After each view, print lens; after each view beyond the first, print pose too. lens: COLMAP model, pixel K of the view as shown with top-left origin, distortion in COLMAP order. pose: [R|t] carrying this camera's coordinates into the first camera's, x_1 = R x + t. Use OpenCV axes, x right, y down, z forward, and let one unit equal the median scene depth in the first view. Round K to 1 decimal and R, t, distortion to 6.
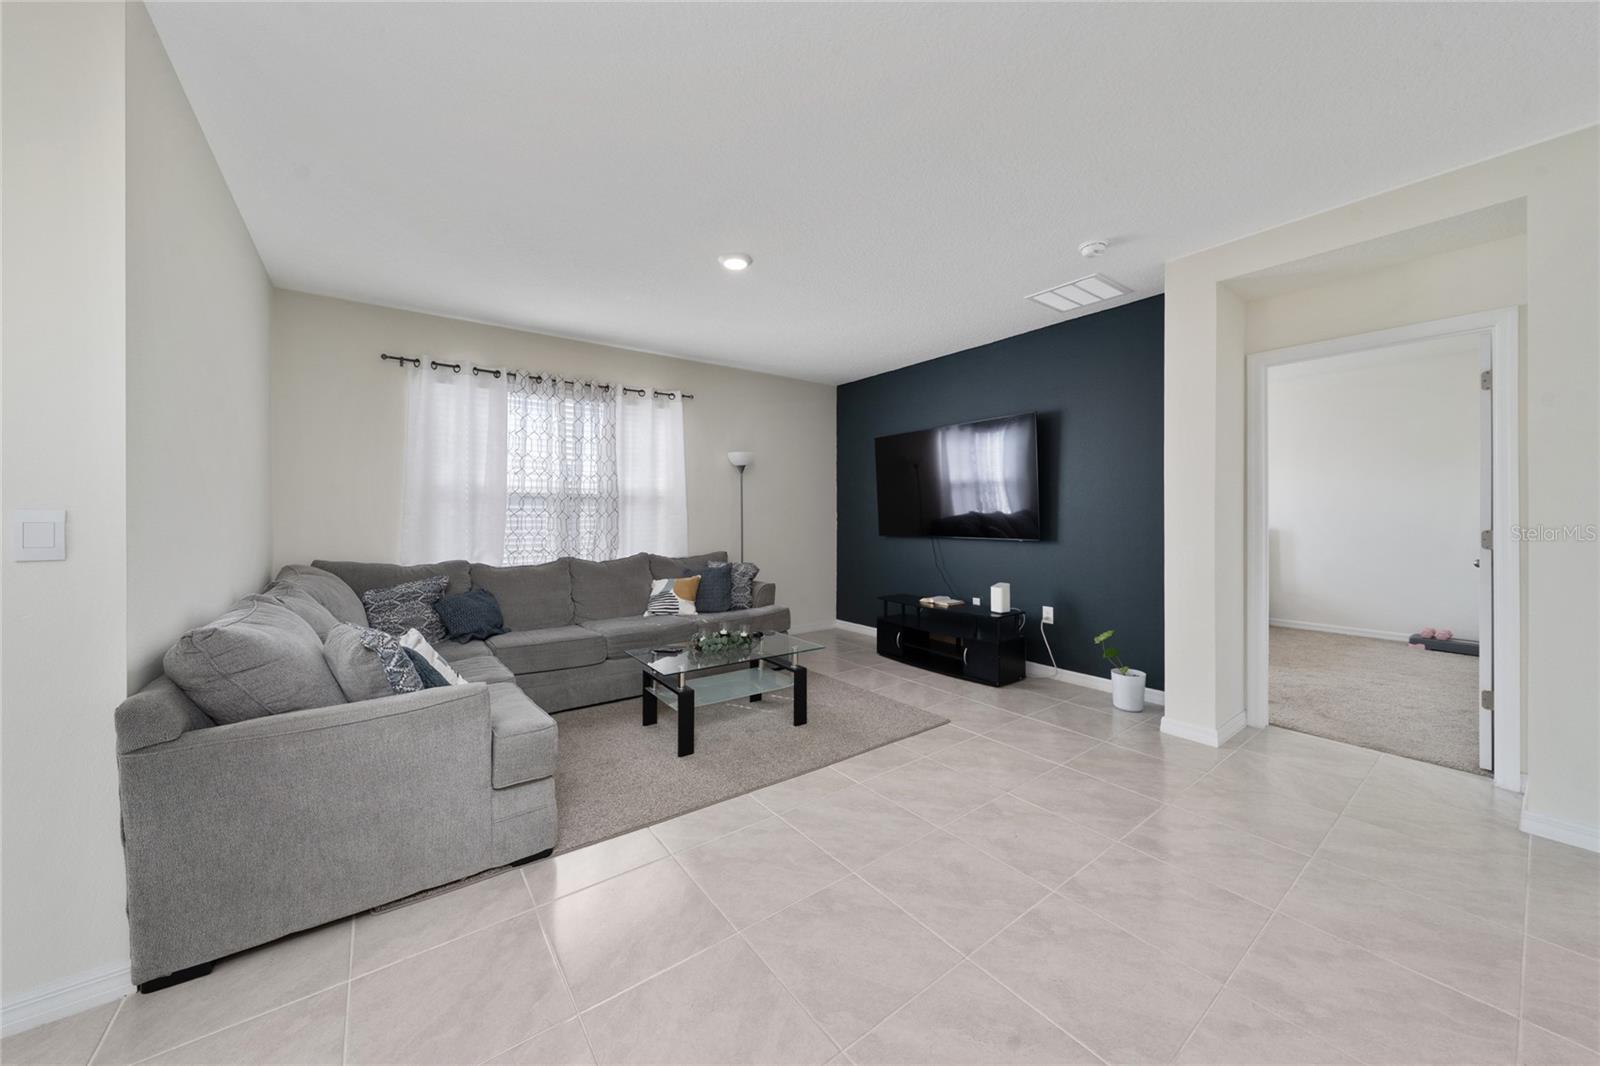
lens RADIAL K [[563.9, 0, 794.0], [0, 563.9, 524.7], [0, 0, 1]] dist [0.000448, -0.000008]
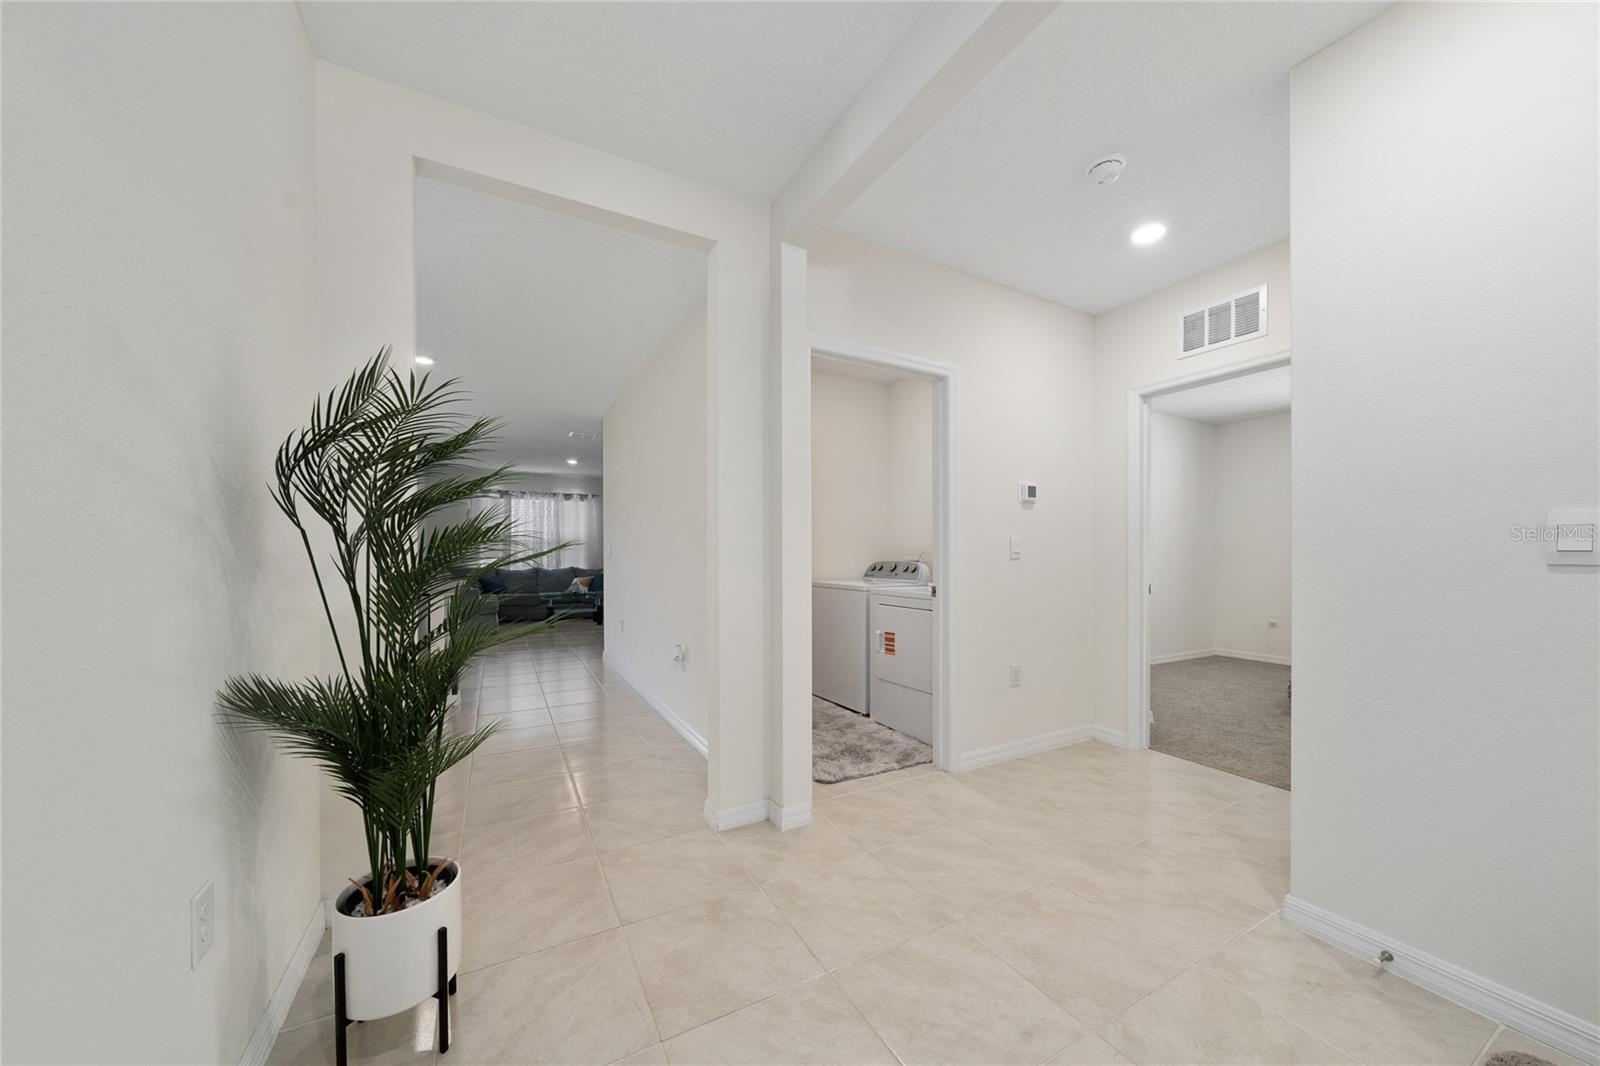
lens RADIAL K [[557.1, 0, 805.1], [0, 557.1, 560.2], [0, 0, 1]] dist [-0.000389, -0.000013]
pose [[0.993439, -0.002771, -0.114329, 1.003936], [0.000712, 0.999837, -0.018046, 0.071451], [0.114361, 0.017847, 0.993279, -1.218354]]
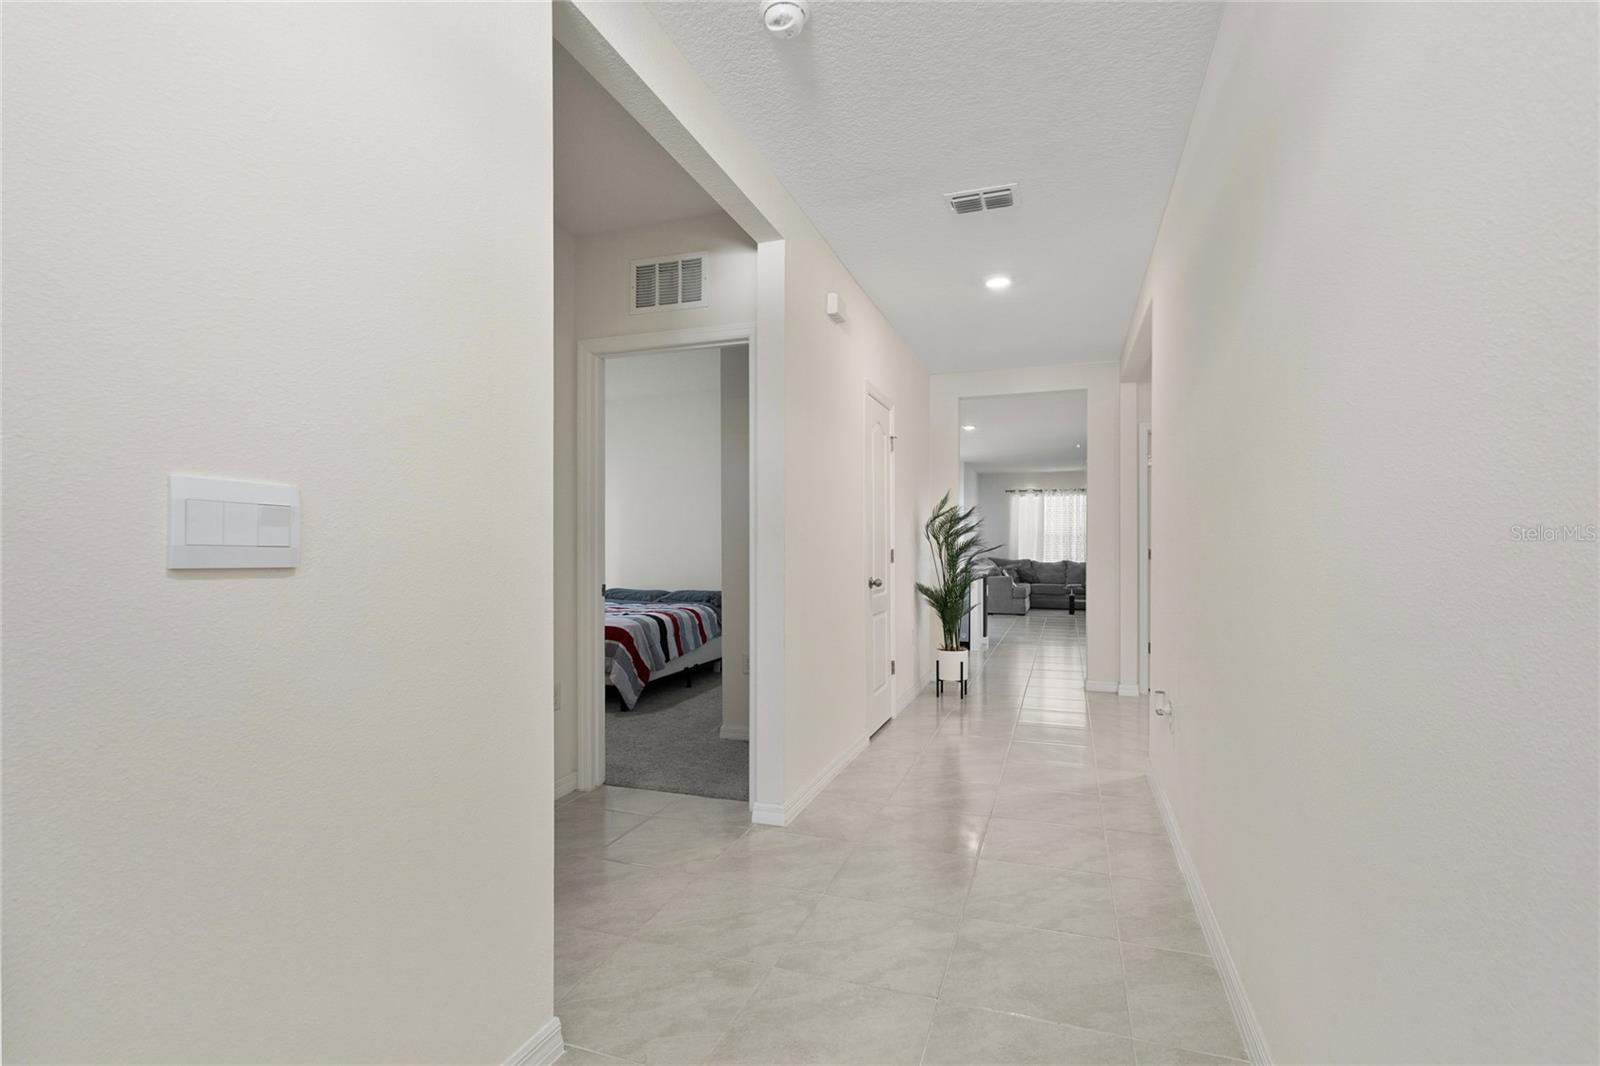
lens RADIAL K [[736.1, 0, 797.1], [0, 736.1, 541.7], [0, 0, 1]] dist [-0.000623, 0.000144]
pose [[0.570679, -0.009827, -0.821114, 1.607641], [-0.021450, 0.999409, -0.026869, 0.089715], [0.820893, 0.032947, 0.570131, -1.853125]]
